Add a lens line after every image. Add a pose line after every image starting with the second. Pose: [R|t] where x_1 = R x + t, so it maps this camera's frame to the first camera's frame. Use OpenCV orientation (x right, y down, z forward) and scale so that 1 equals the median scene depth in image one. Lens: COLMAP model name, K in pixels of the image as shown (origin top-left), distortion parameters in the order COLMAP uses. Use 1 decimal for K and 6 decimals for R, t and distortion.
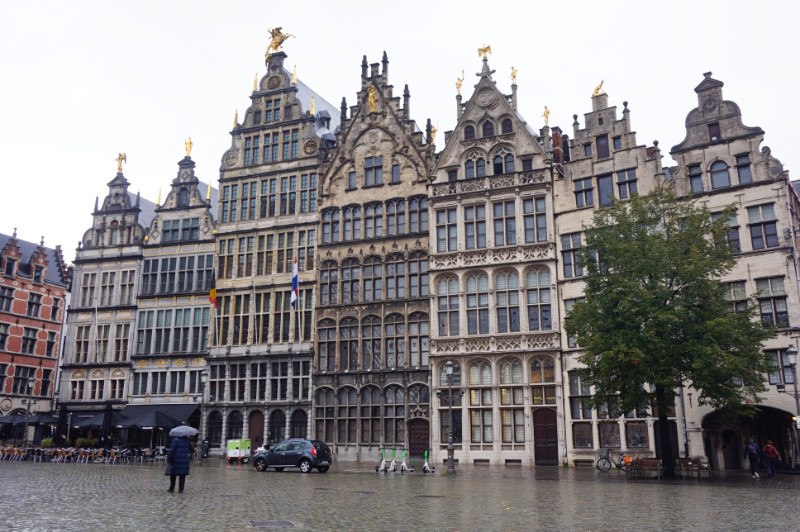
lens RADIAL K [[705.6, 0, 398.4], [0, 705.6, 274.5], [0, 0, 1]] dist [-0.000367, -0.010308]
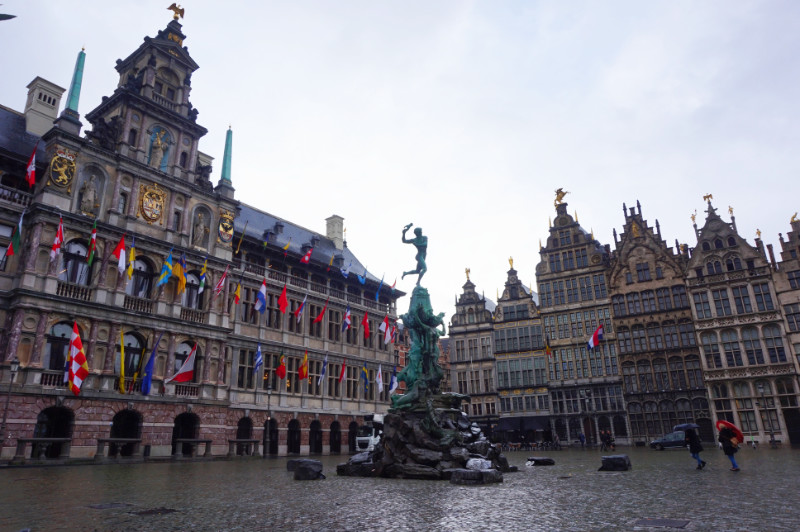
lens RADIAL K [[537.4, 0, 396.4], [0, 537.4, 265.2], [0, 0, 1]] dist [-0.052043, 0.036046]
pose [[0.983575, -0.080333, -0.161636, -0.422523], [0.066520, 0.993796, -0.089135, -0.089875], [0.167794, 0.076919, 0.982817, -0.370081]]
